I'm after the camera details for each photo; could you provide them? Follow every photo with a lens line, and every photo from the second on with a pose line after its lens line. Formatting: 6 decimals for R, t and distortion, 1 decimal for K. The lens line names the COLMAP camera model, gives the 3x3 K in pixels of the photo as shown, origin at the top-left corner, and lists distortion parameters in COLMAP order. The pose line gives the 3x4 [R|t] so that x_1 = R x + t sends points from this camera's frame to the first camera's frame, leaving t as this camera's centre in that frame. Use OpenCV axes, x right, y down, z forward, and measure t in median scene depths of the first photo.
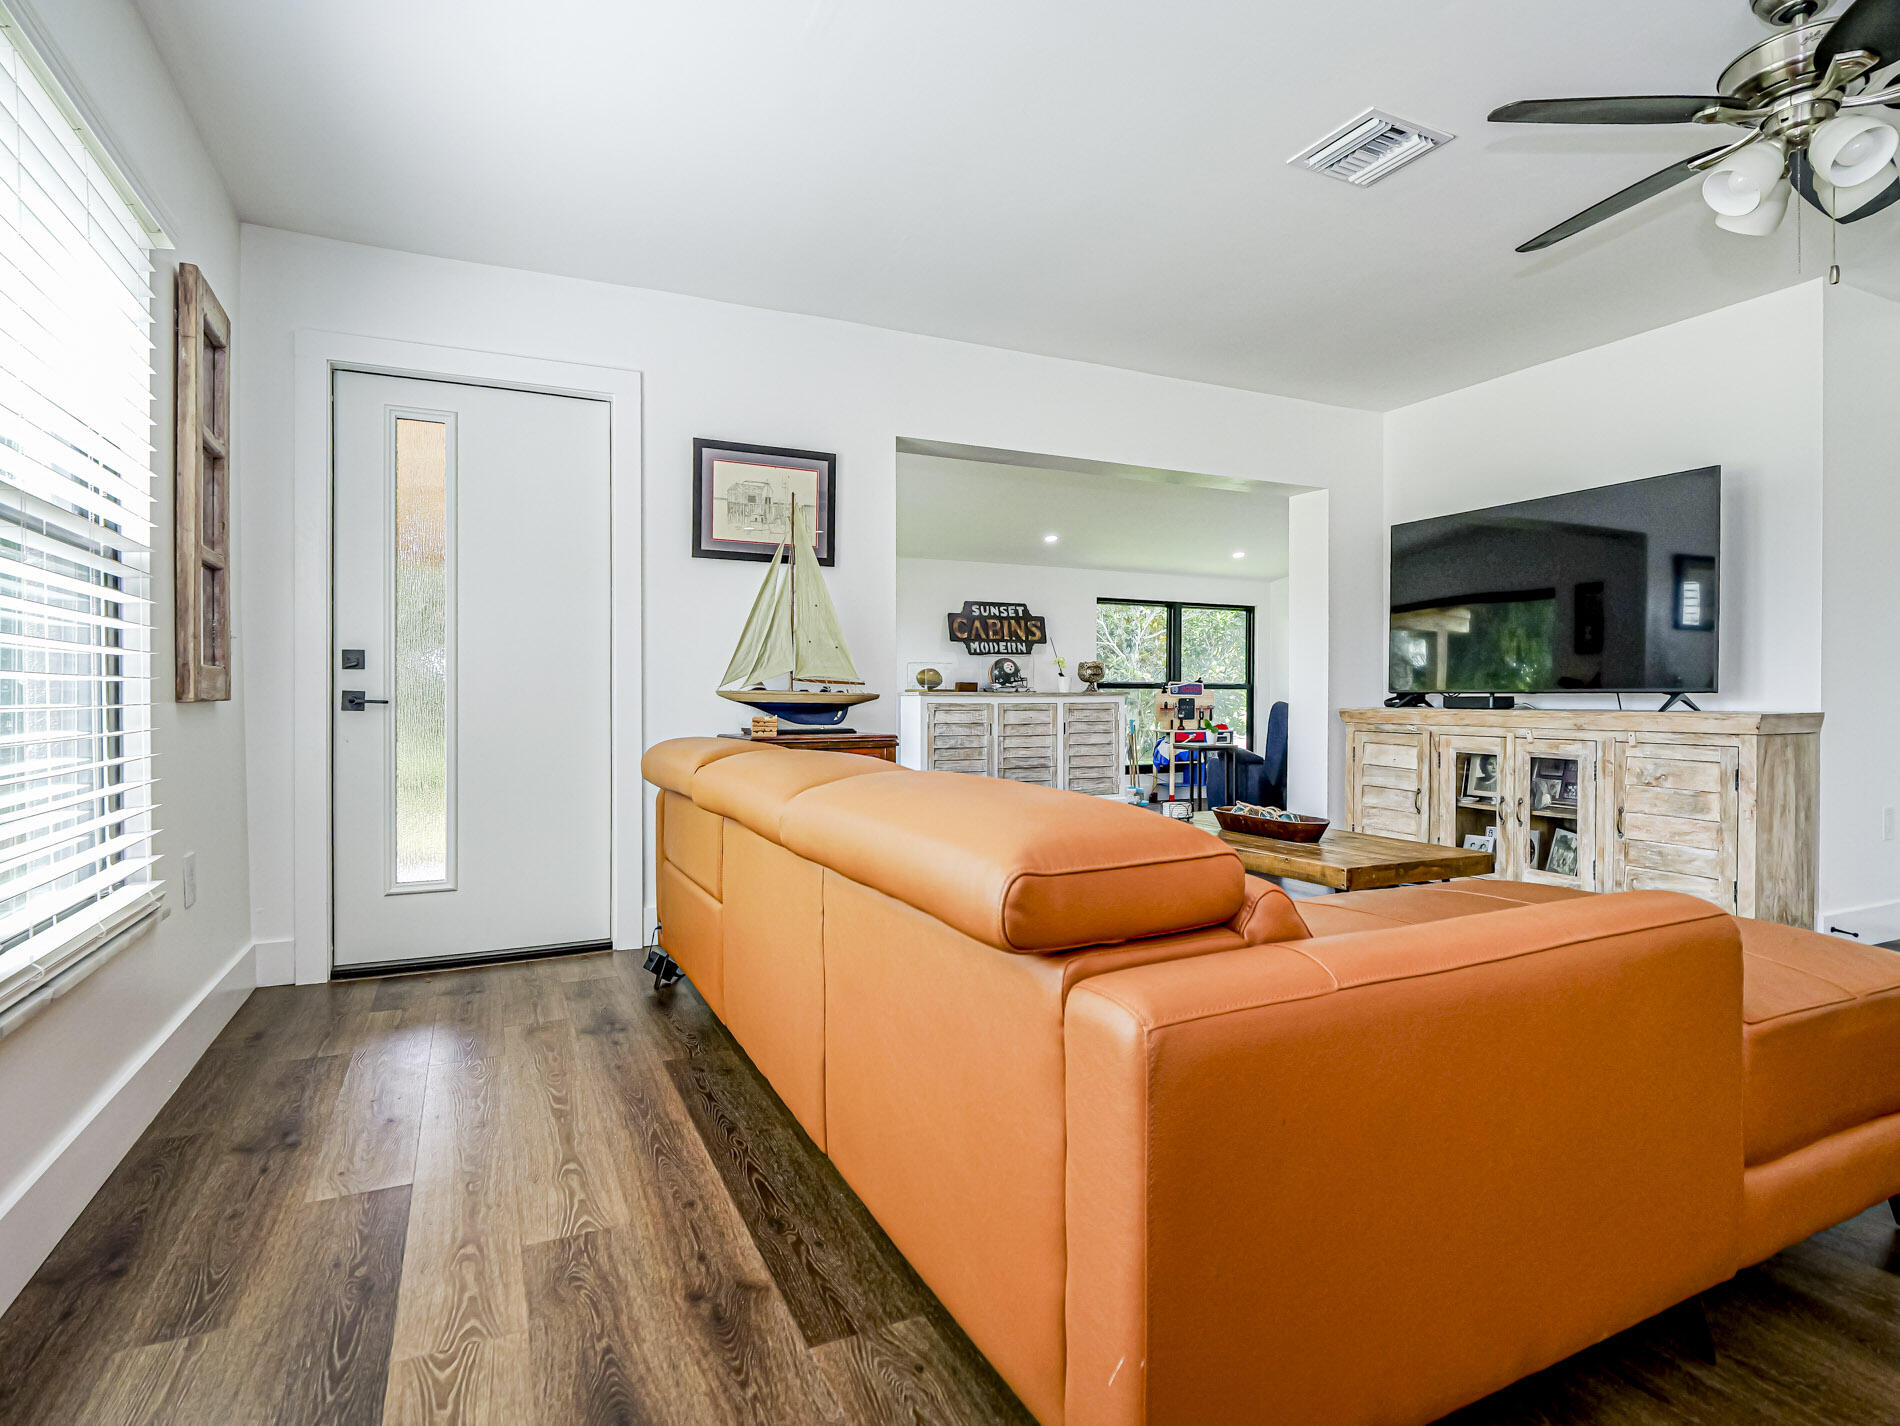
lens RADIAL K [[996.1, 0, 950.0], [0, 996.1, 713.0], [0, 0, 1]] dist [0.000226, -0.000136]
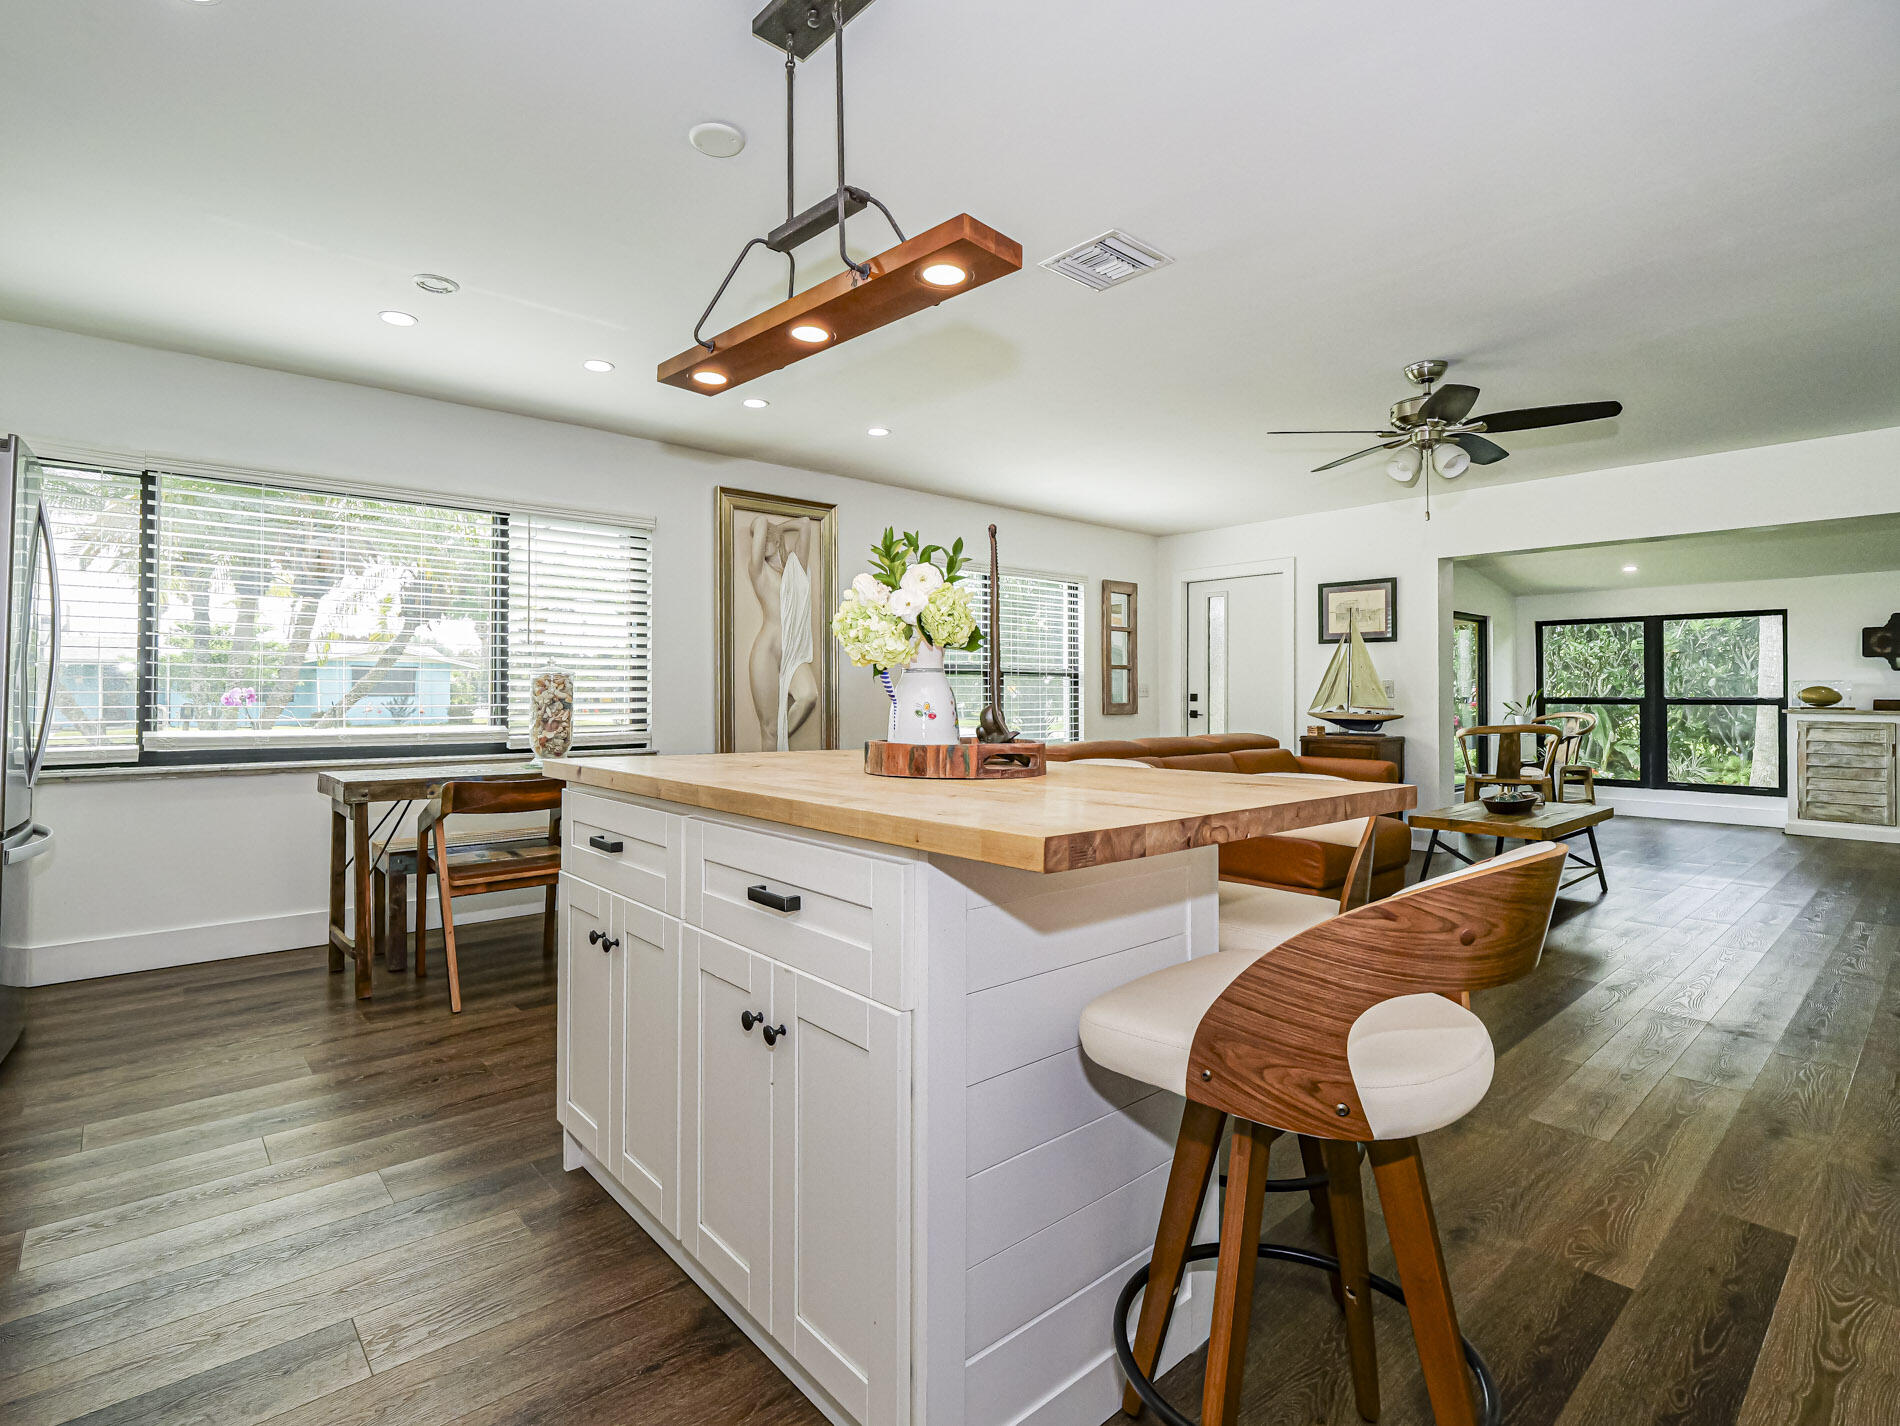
lens RADIAL K [[922.4, 0, 918.1], [0, 922.4, 686.7], [0, 0, 1]] dist [-0.025840, -0.000352]
pose [[0.250530, -0.008247, -0.968074, 0.618420], [-0.017302, 0.999766, -0.012995, -0.016347], [0.967954, 0.020006, 0.250329, -0.105804]]
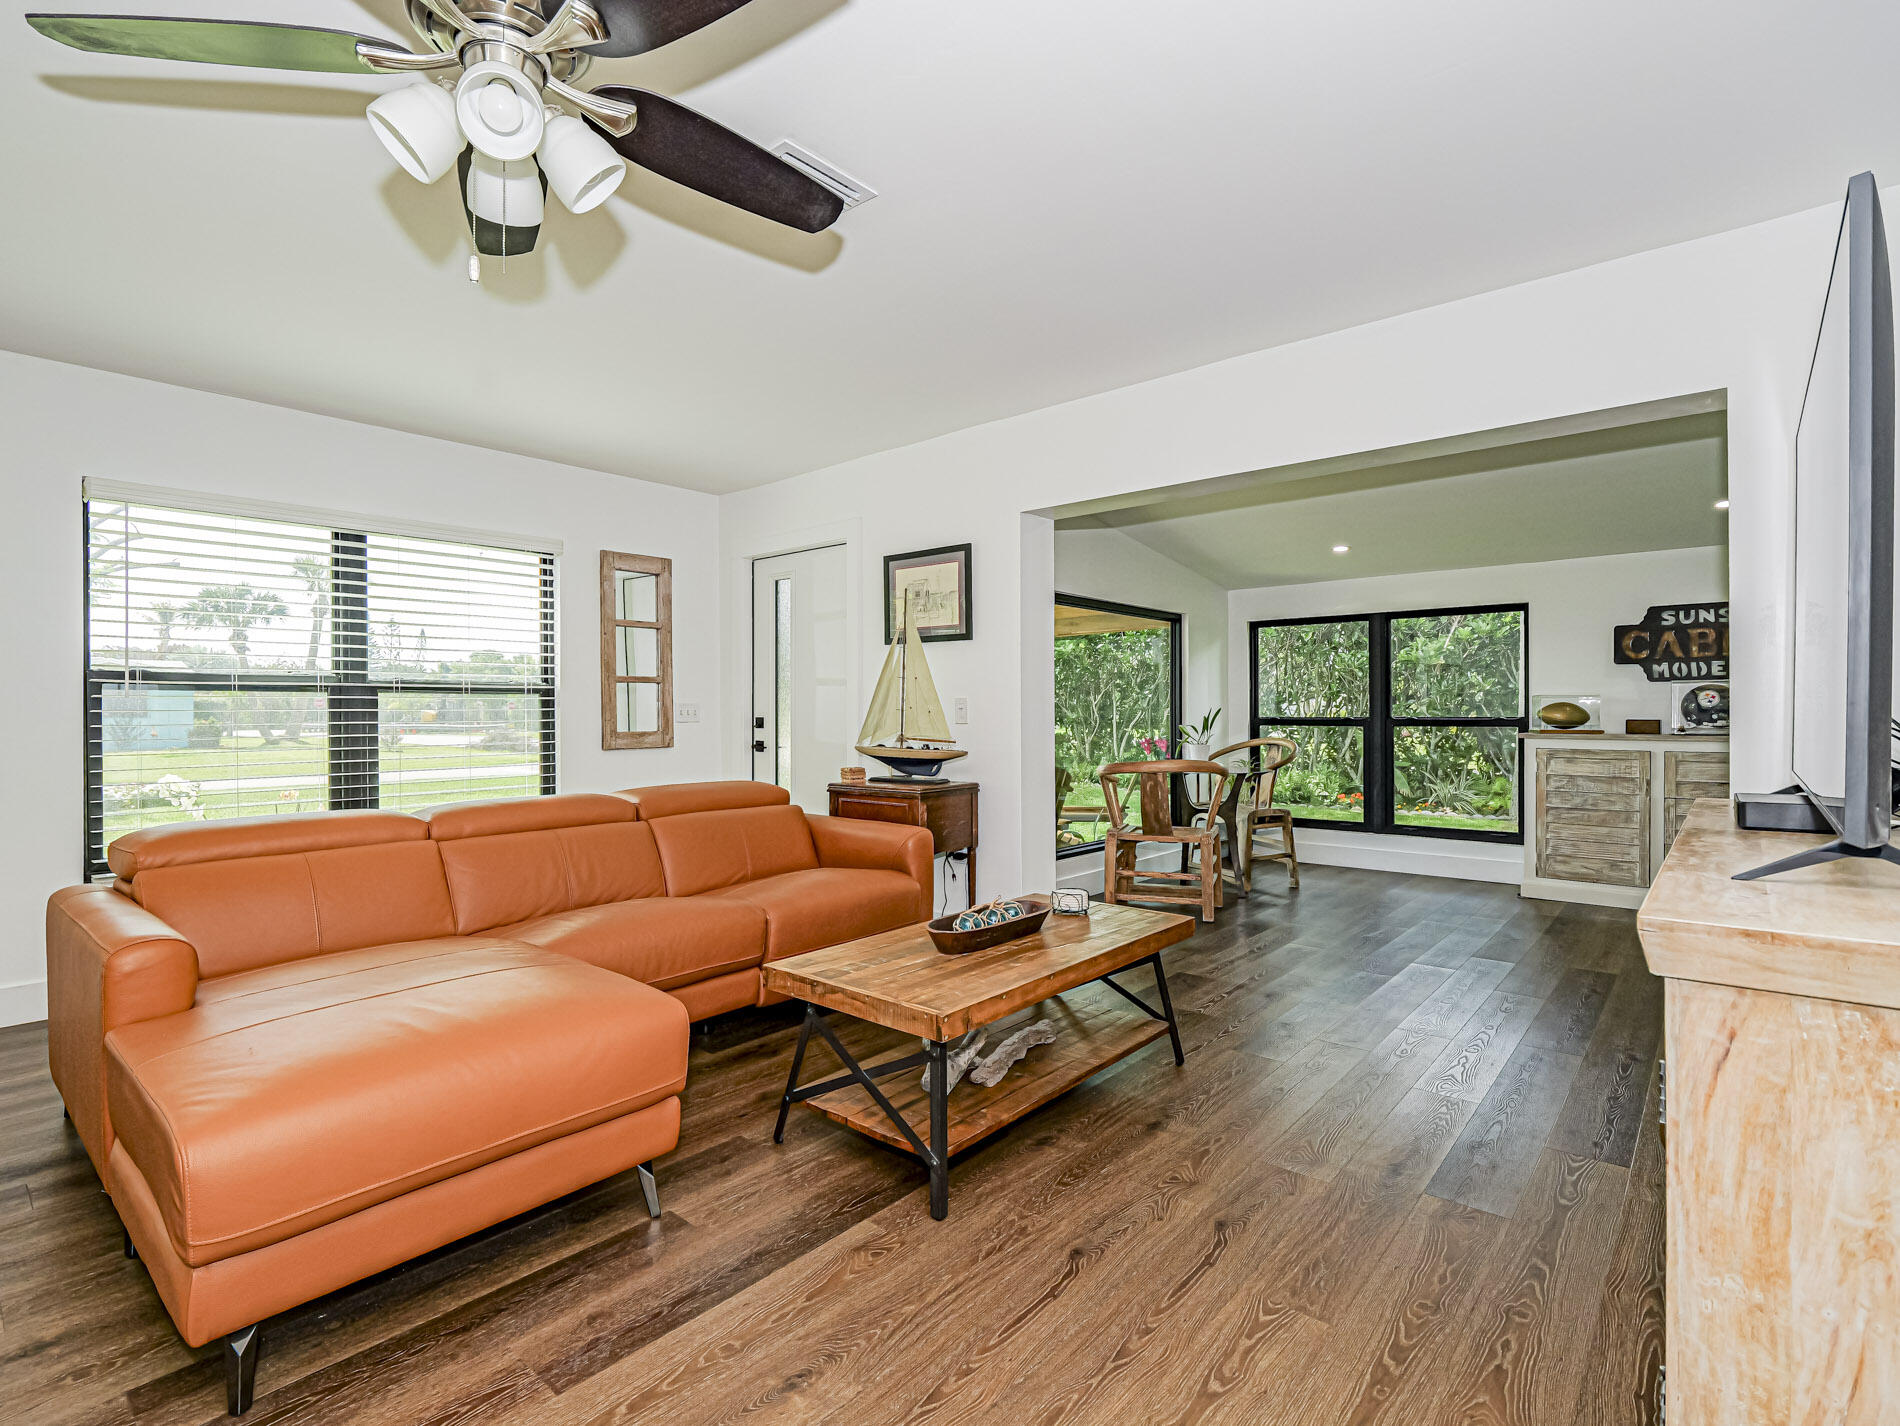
lens RADIAL K [[913.7, 0, 944.0], [0, 913.7, 719.3], [0, 0, 1]] dist [-0.015582, -0.000825]
pose [[0.392685, 0.007327, -0.919644, 0.429488], [-0.009761, 0.999945, 0.003799, -0.029110], [0.919621, 0.007485, 0.392735, 0.279705]]
